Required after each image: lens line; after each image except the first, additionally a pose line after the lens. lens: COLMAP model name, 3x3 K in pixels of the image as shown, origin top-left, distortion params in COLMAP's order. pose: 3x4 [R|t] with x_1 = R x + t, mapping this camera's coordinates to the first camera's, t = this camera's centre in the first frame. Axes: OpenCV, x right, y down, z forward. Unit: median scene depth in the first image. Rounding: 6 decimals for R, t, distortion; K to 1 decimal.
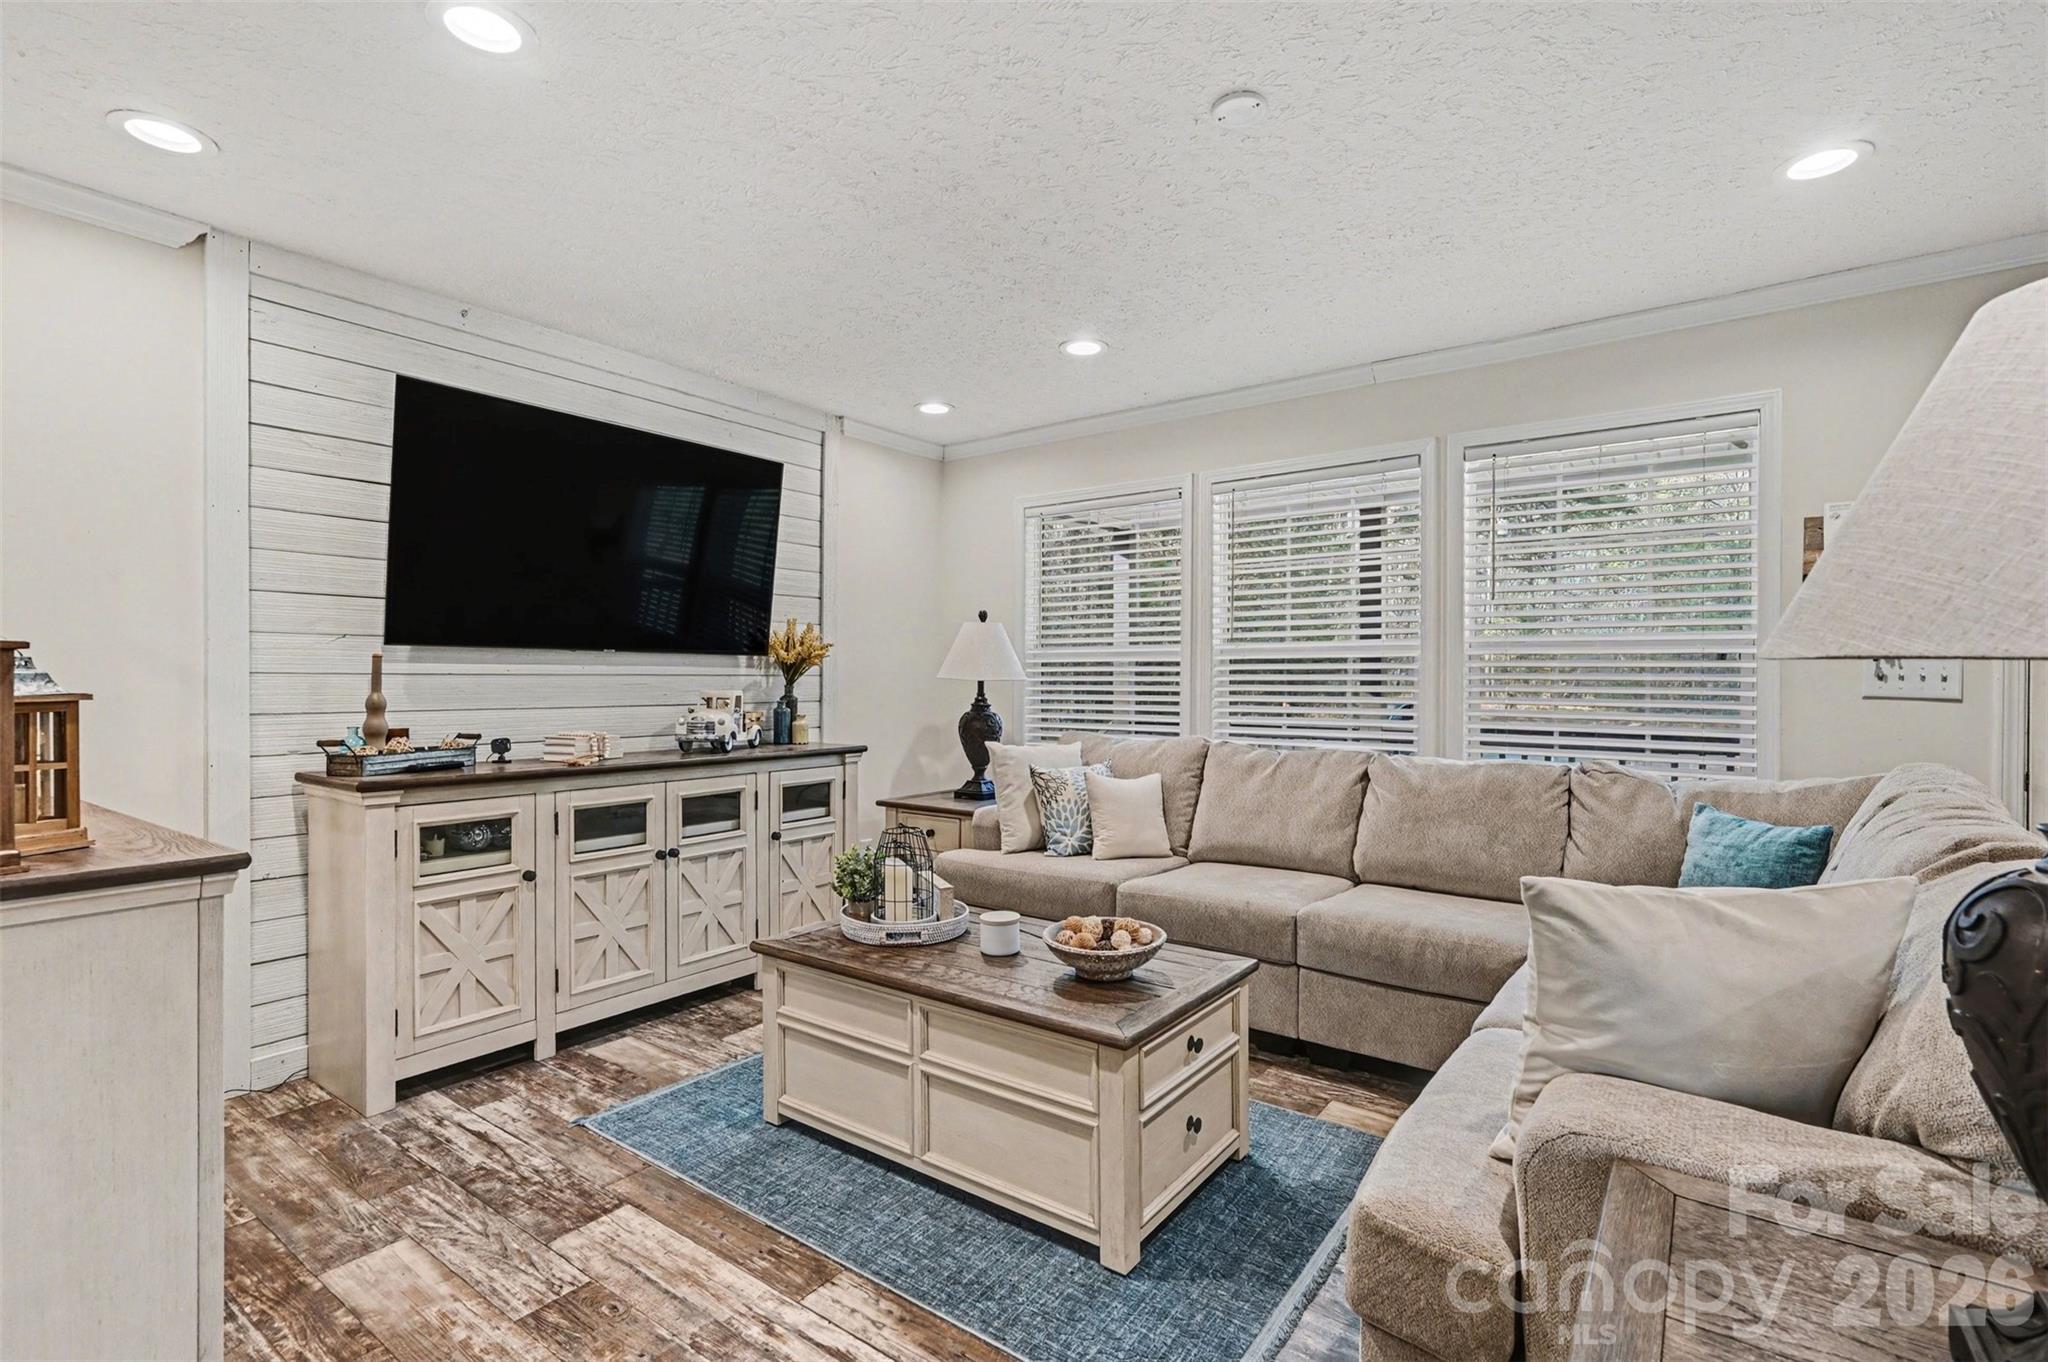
lens RADIAL K [[952.6, 0, 1024.0], [0, 952.6, 681.0], [0, 0, 1]] dist [0.001074, -0.000389]
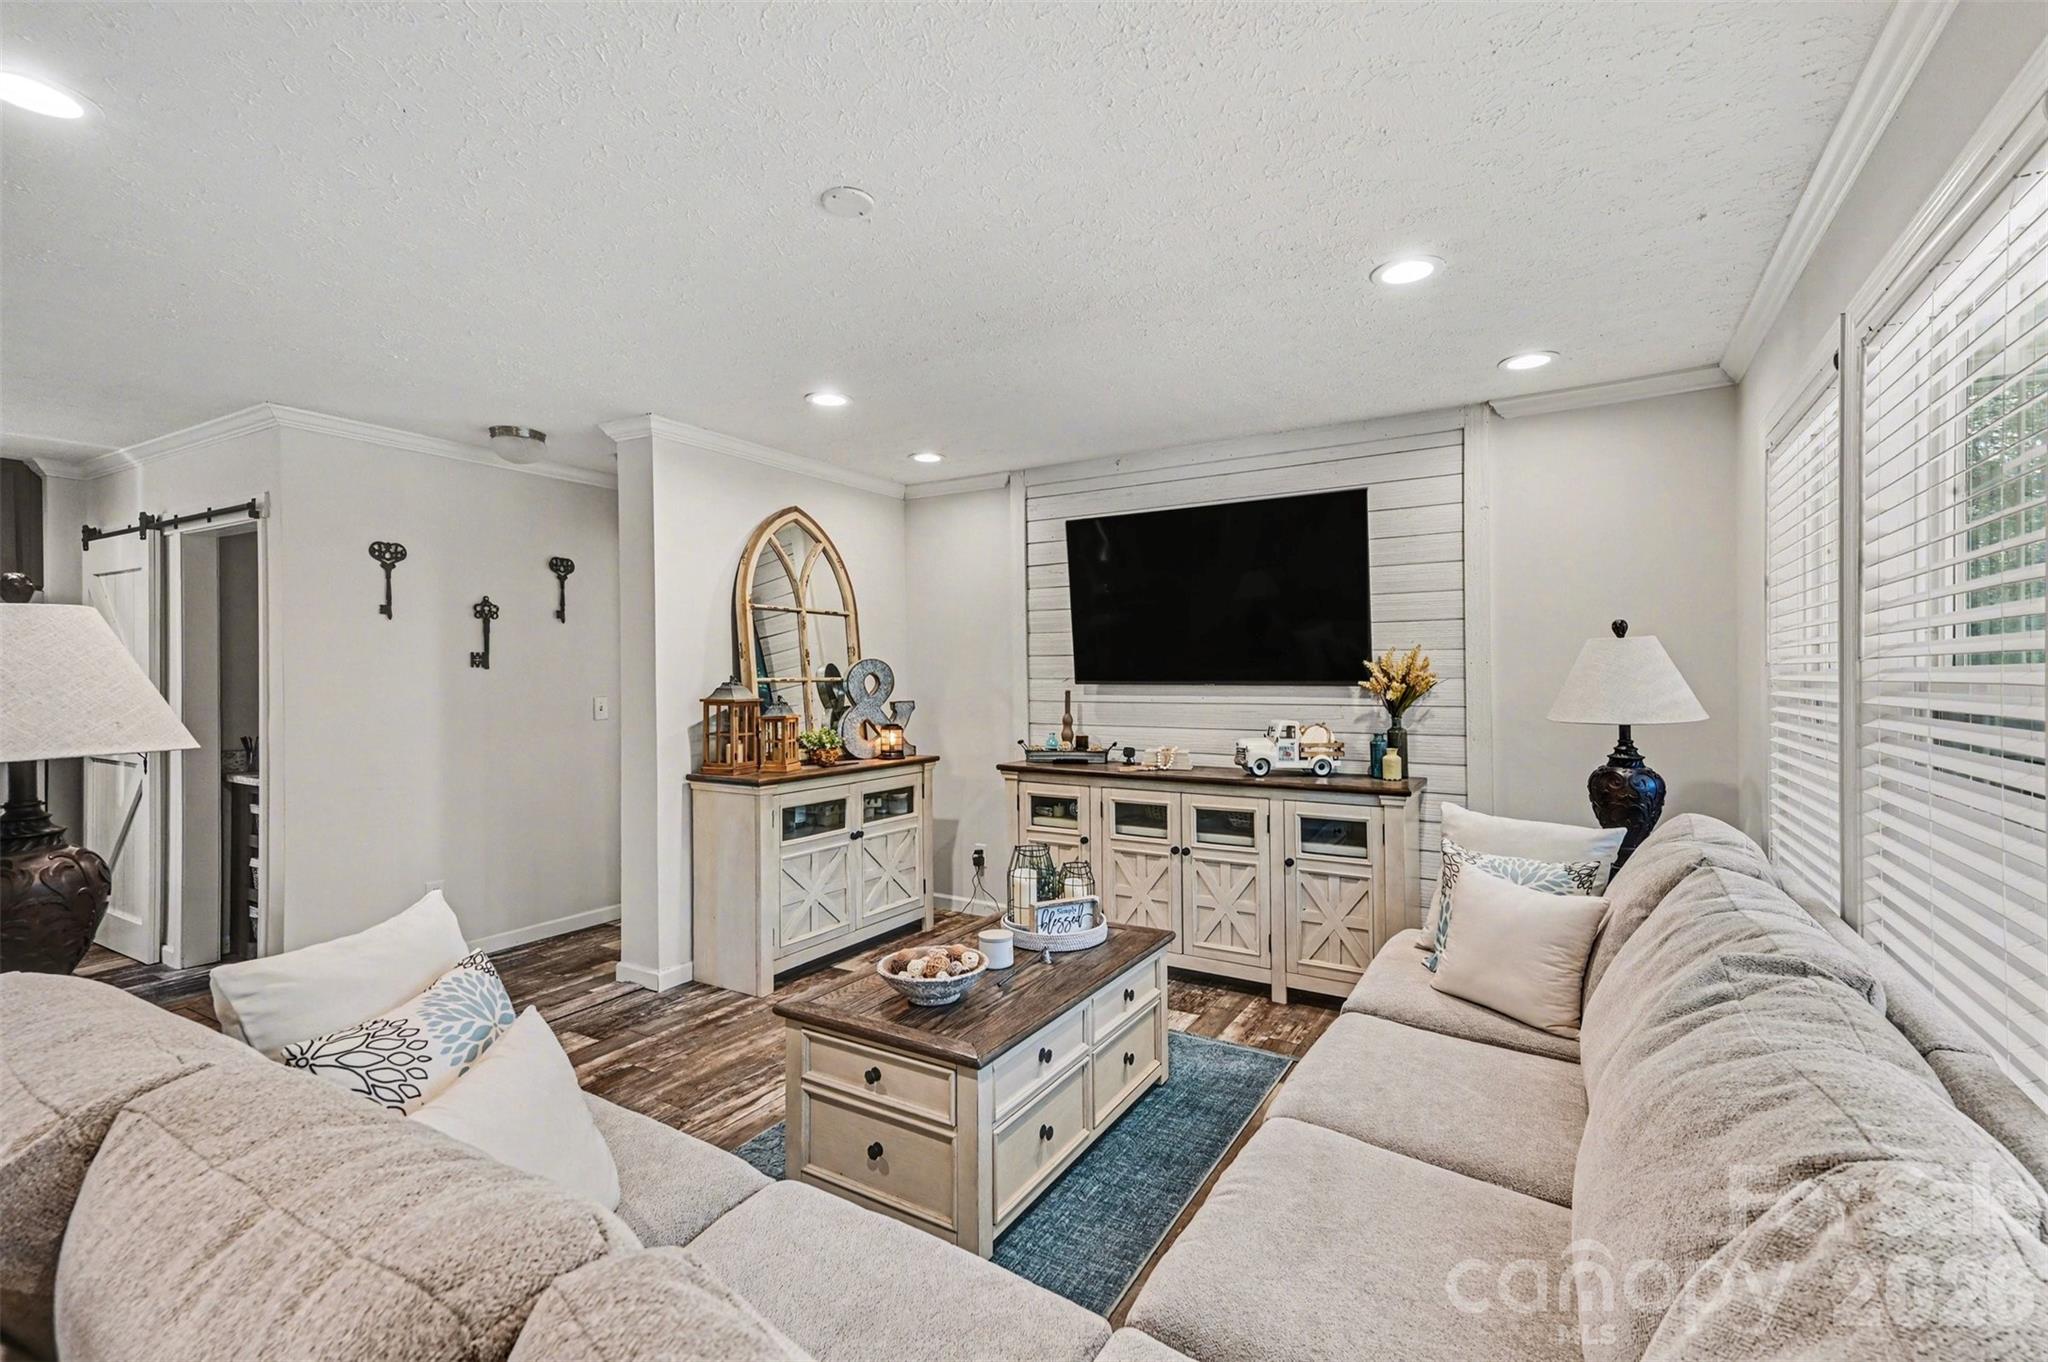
lens RADIAL K [[940.6, 0, 1024.0], [0, 940.6, 681.0], [0, 0, 1]] dist [0.067050, -0.000079]
pose [[0.090716, 0.006946, -0.995853, 0.872710], [0.003944, 0.999965, 0.007334, -0.052310], [0.995869, -0.004593, 0.090686, 0.717121]]
